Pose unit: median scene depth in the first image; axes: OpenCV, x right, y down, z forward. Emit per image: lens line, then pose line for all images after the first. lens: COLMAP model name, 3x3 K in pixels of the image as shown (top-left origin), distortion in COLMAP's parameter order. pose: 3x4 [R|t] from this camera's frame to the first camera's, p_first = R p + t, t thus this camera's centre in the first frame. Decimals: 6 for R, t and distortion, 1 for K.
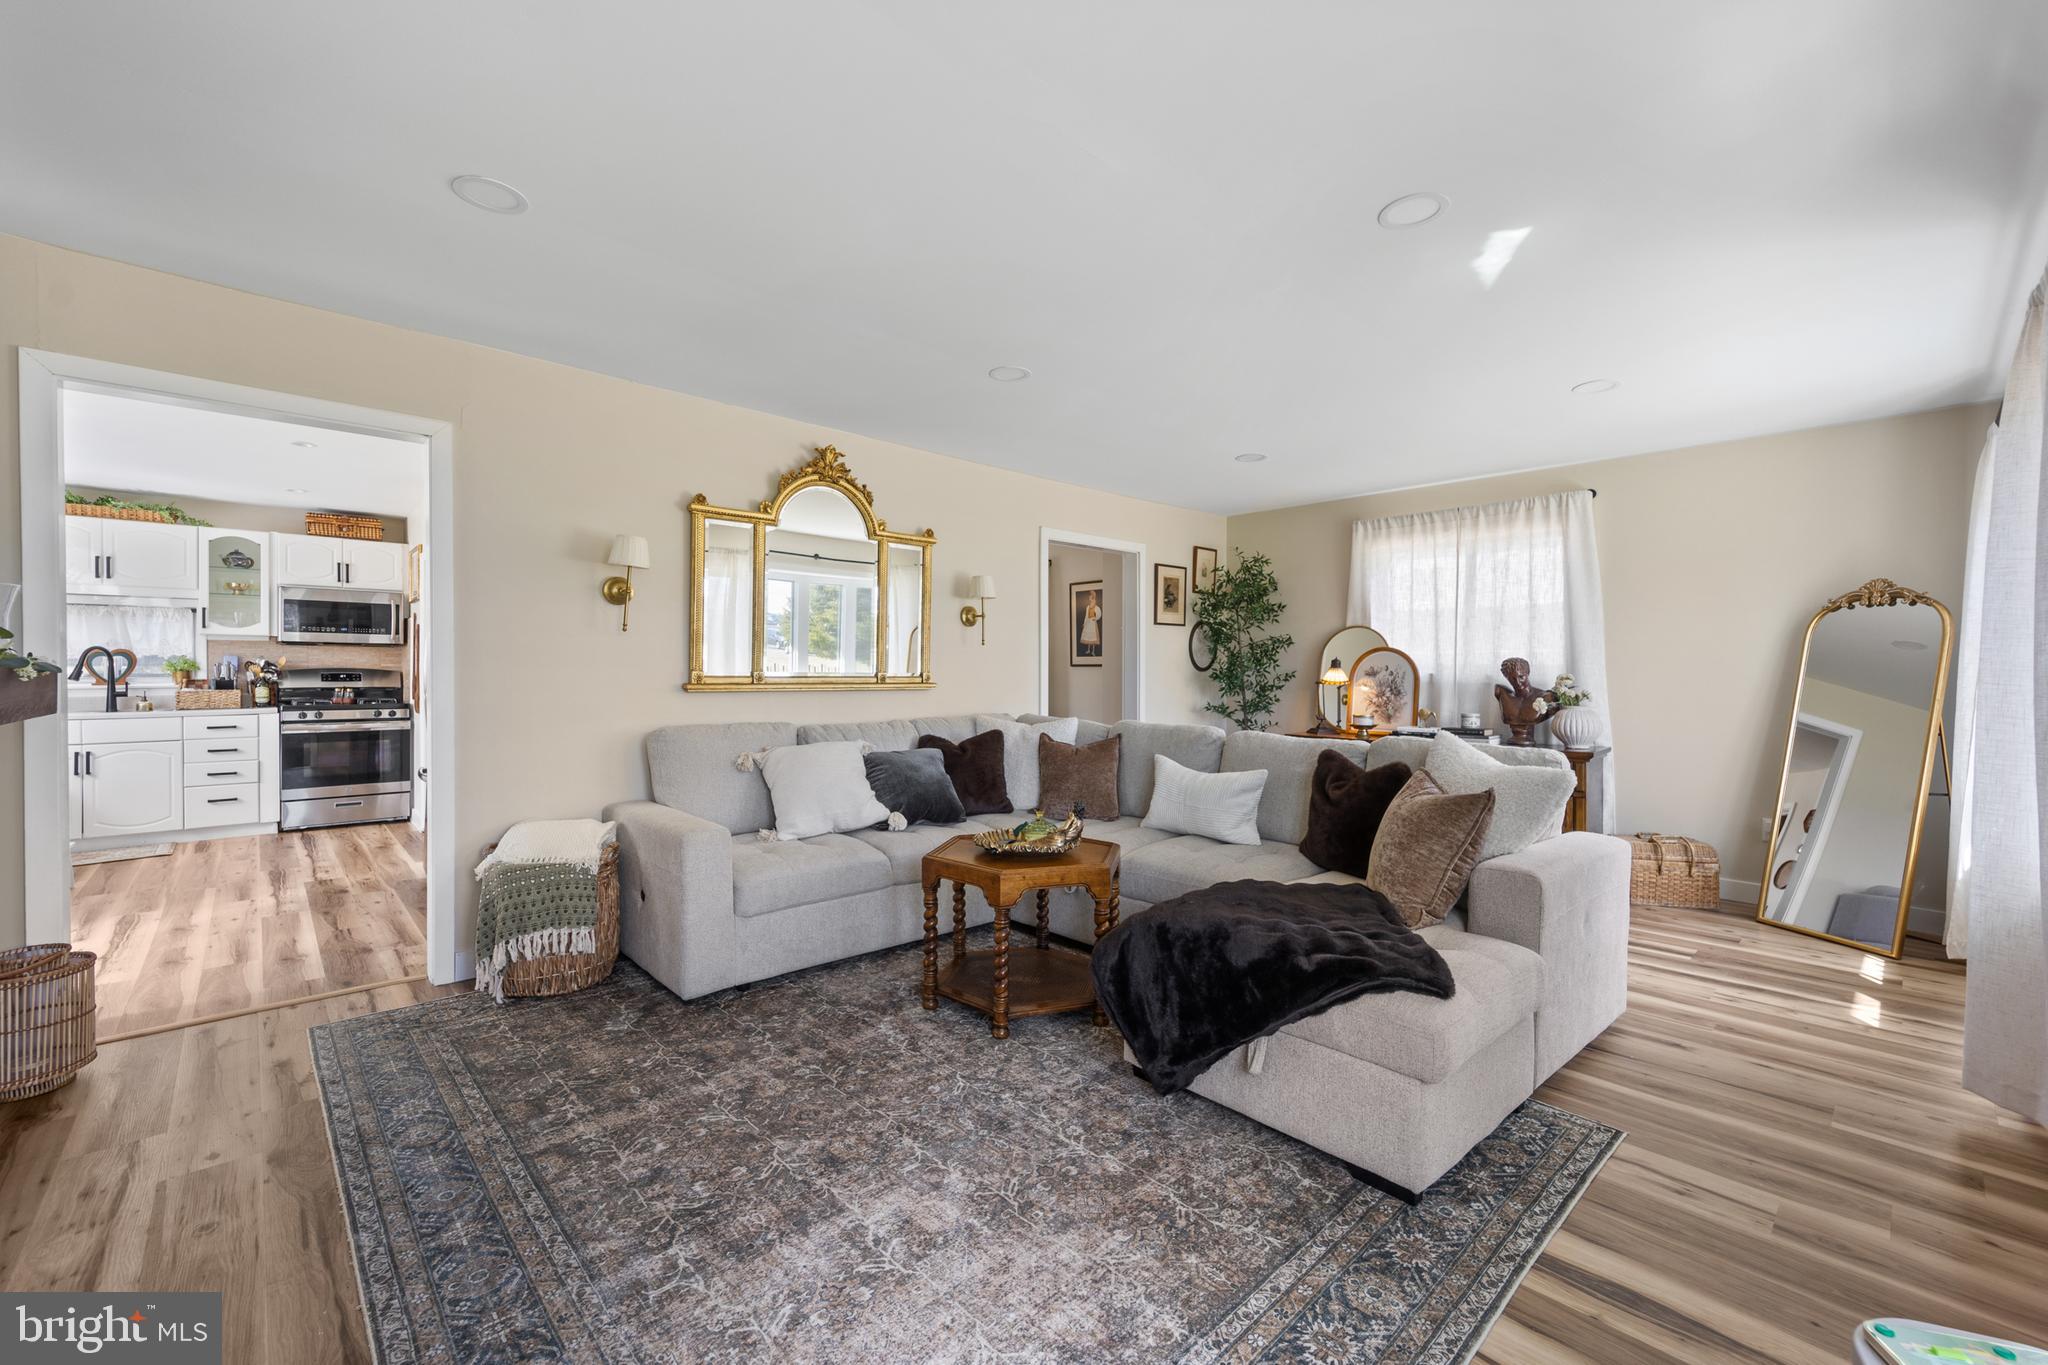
lens RADIAL K [[835.8, 0, 1021.7], [0, 835.8, 684.5], [0, 0, 1]] dist [-0.007374, 0.000093]
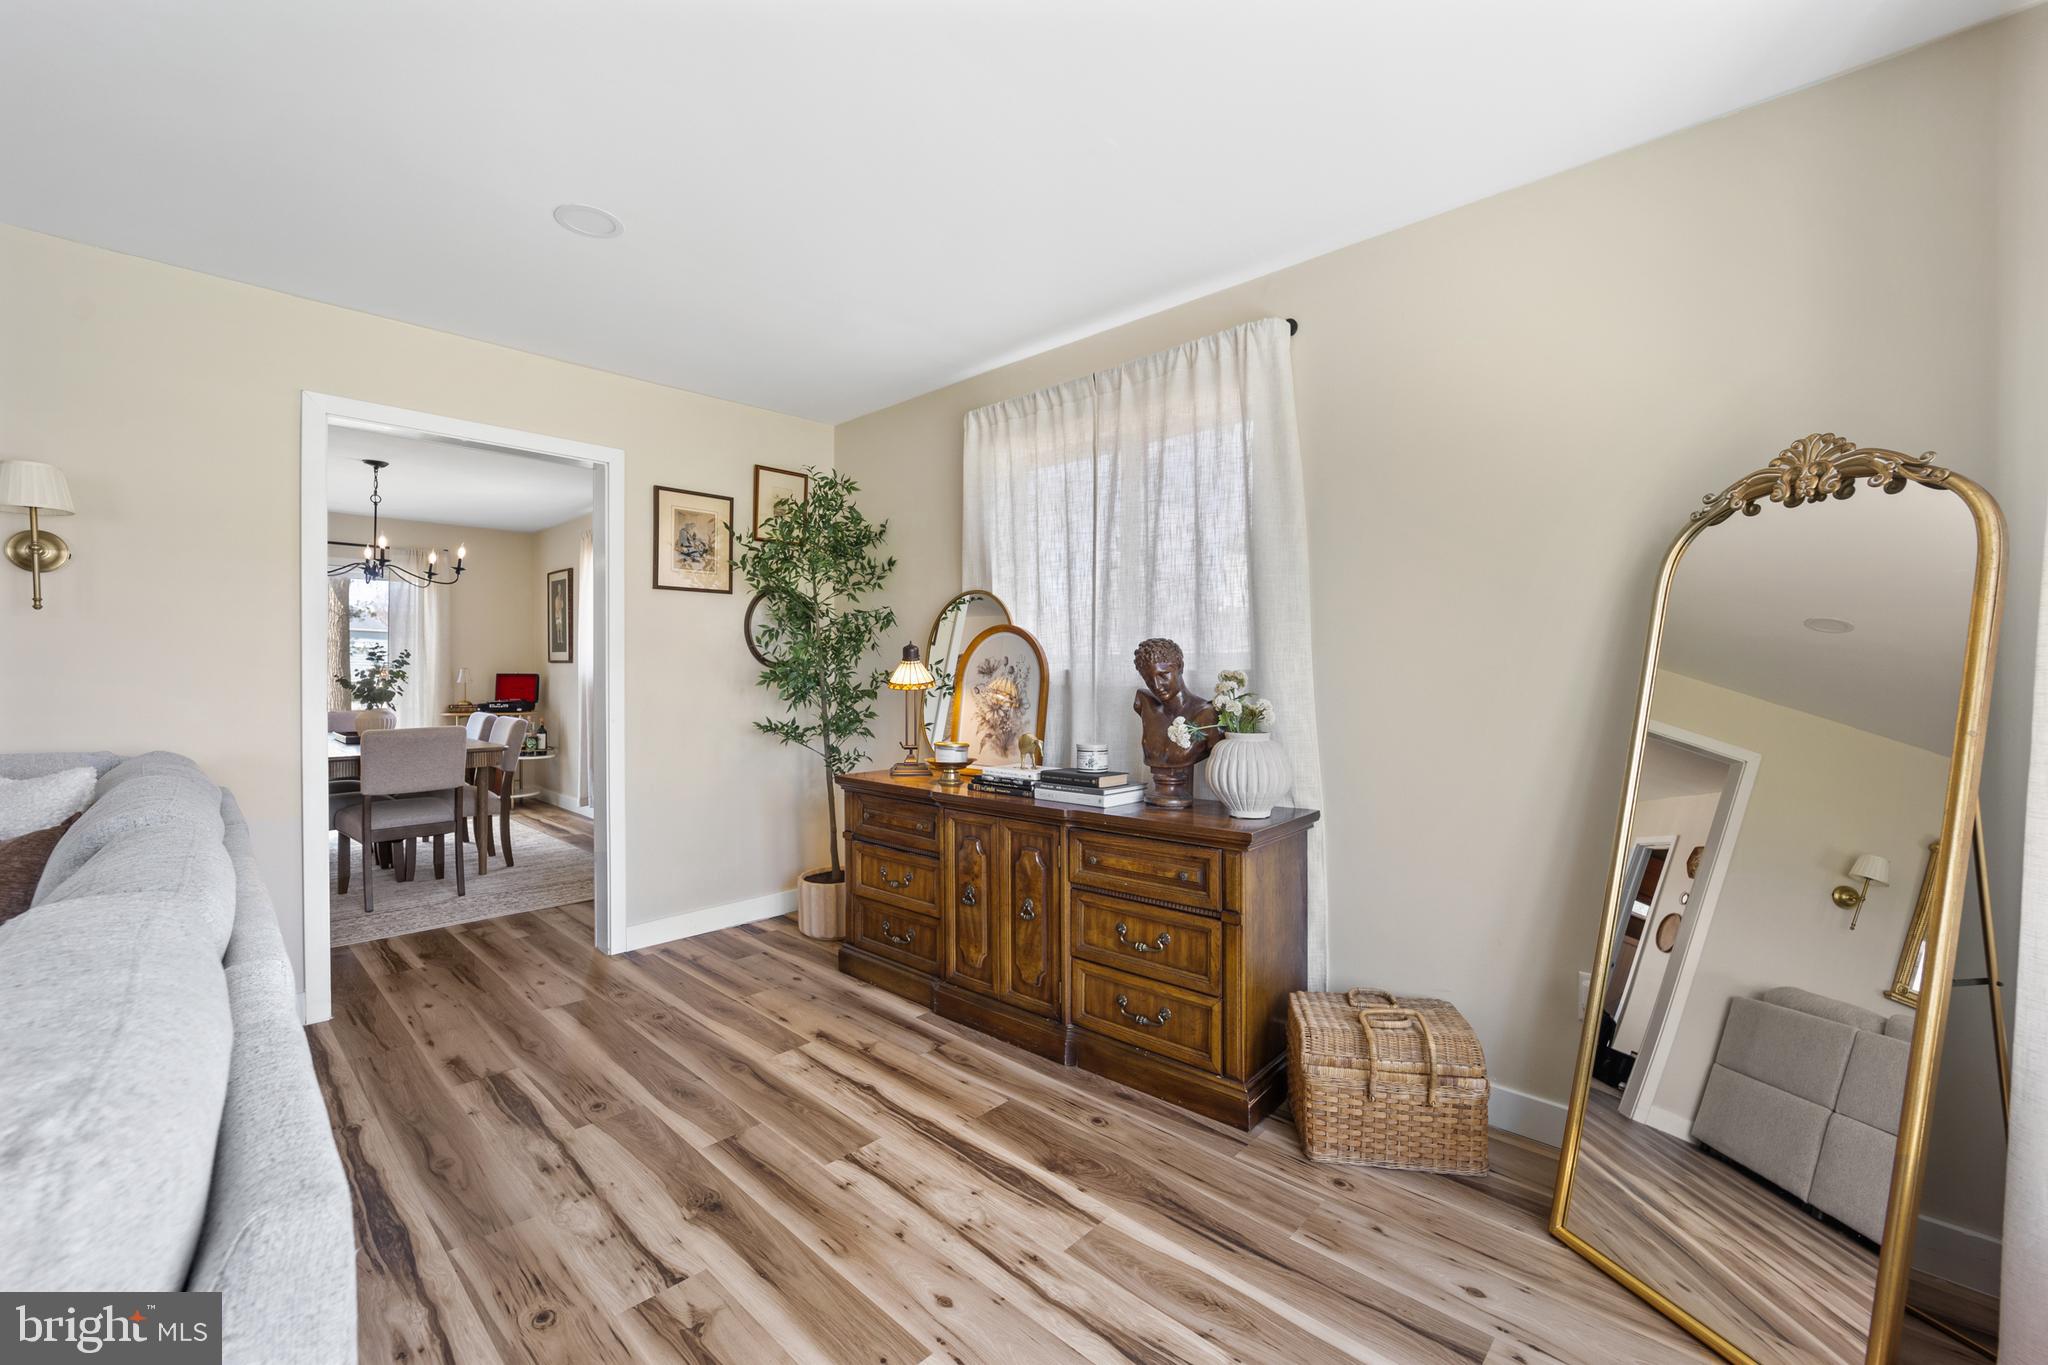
lens RADIAL K [[835.8, 0, 1043.2], [0, 835.8, 684.9], [0, 0, 1]] dist [-0.007374, 0.000093]
pose [[0.996227, -0.001757, 0.086765, 0.434362], [0.002247, 0.999982, -0.005545, 0.000253], [-0.086754, 0.005719, 0.996213, 0.439695]]
